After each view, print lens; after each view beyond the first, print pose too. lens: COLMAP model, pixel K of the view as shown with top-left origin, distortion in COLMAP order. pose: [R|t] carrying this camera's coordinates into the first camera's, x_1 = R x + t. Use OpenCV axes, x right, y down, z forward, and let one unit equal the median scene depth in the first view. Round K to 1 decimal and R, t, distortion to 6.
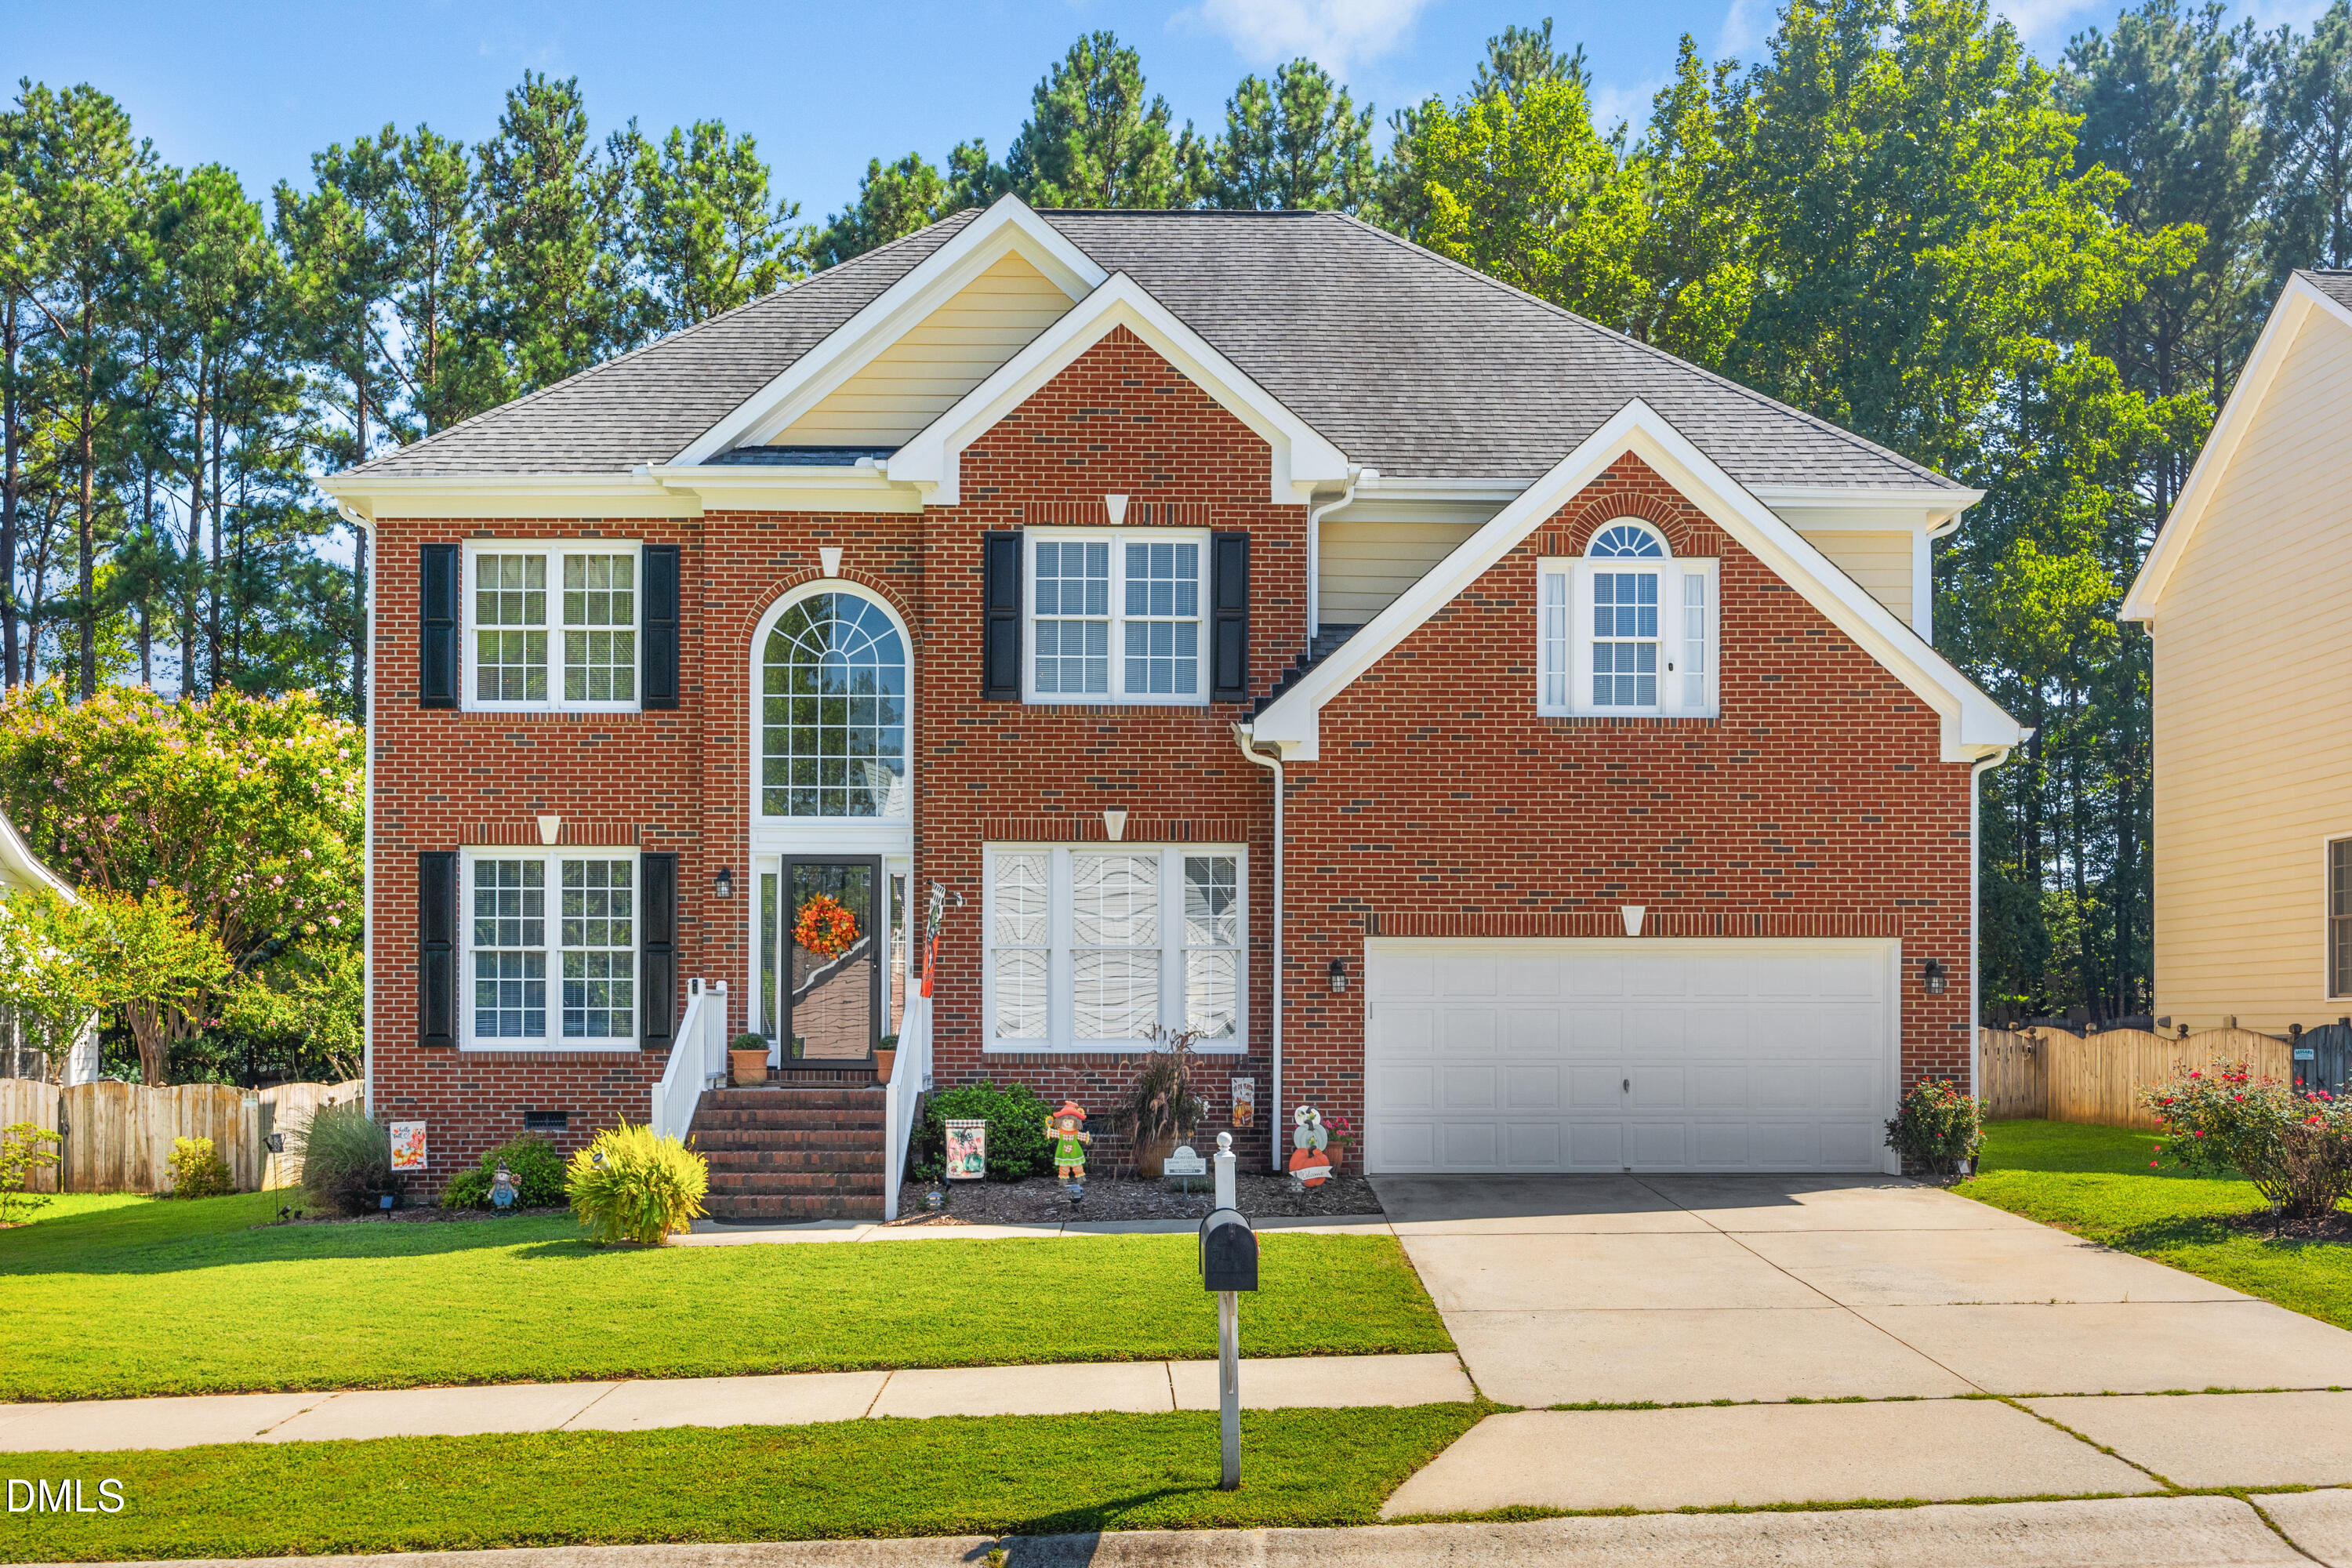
lens RADIAL K [[2249.7, 0, 1176.0], [0, 2249.7, 784.0], [0, 0, 1]] dist [0.003491, -0.000024]
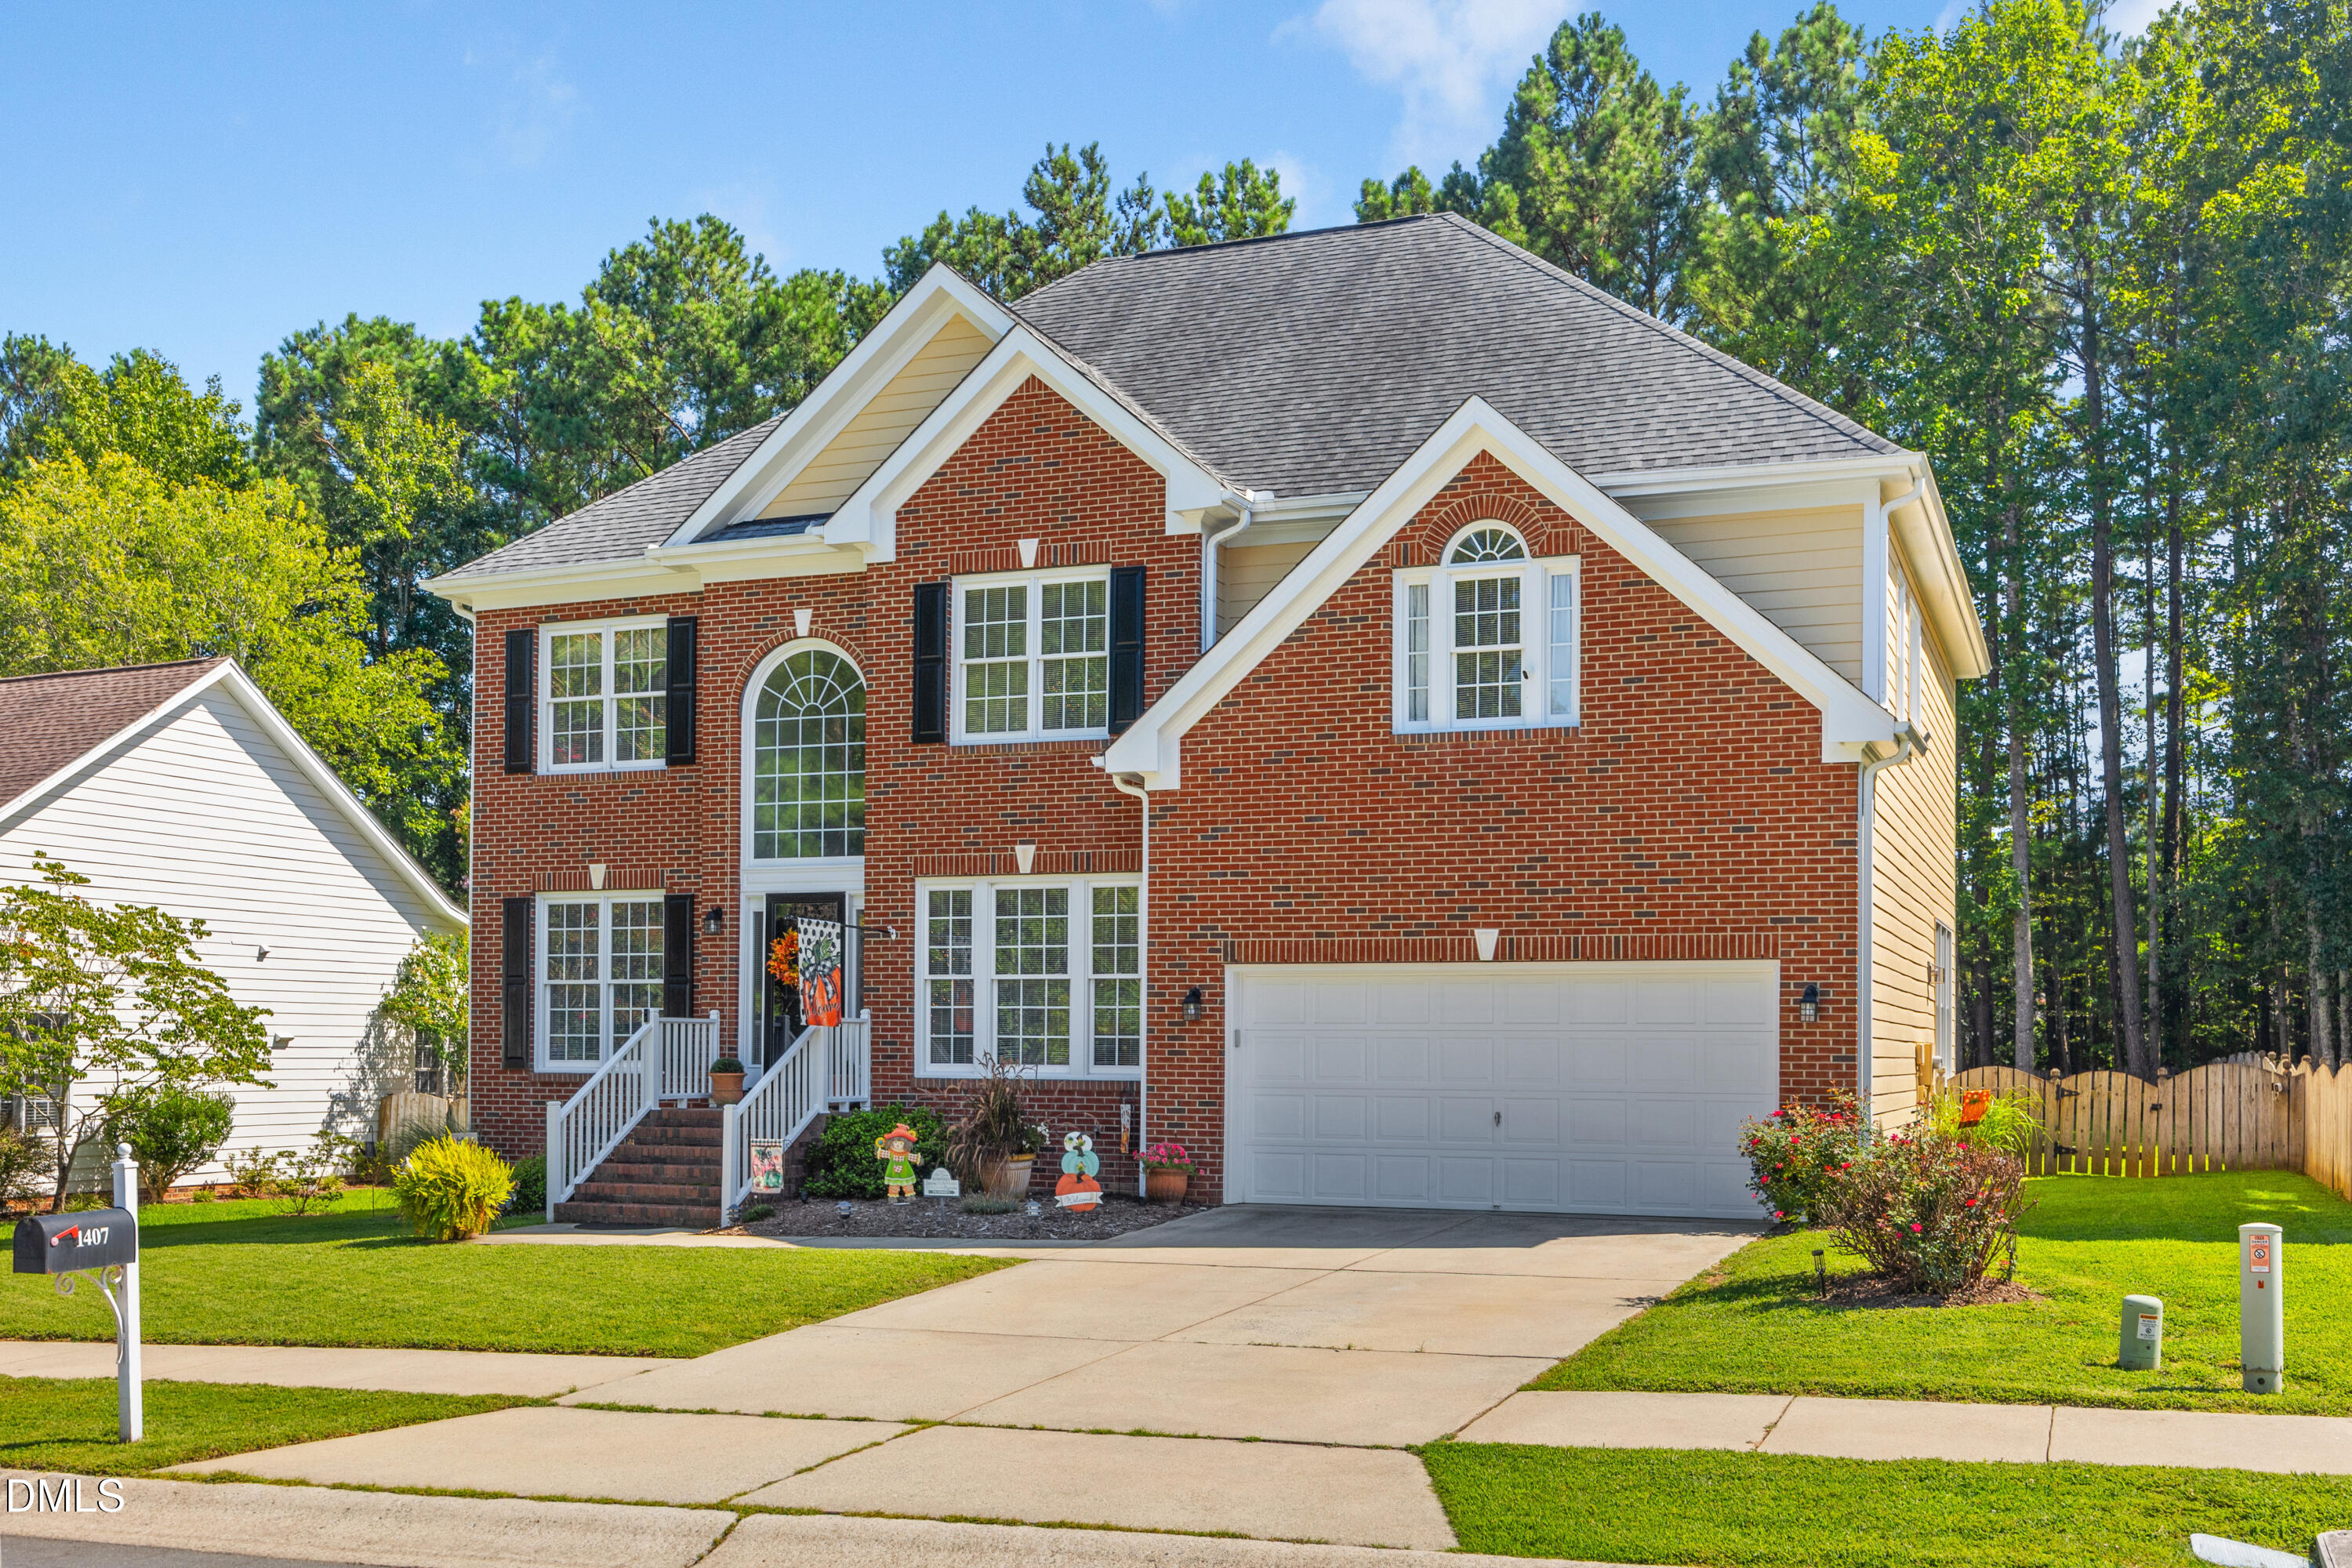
lens RADIAL K [[2343.7, 0, 1176.0], [0, 2343.7, 784.0], [0, 0, 1]] dist [0.010791, 0.009686]
pose [[0.914564, -0.040980, -0.402360, 0.473851], [0.038387, 0.999158, -0.014511, 0.002250], [0.402616, -0.002174, 0.915366, 0.040636]]
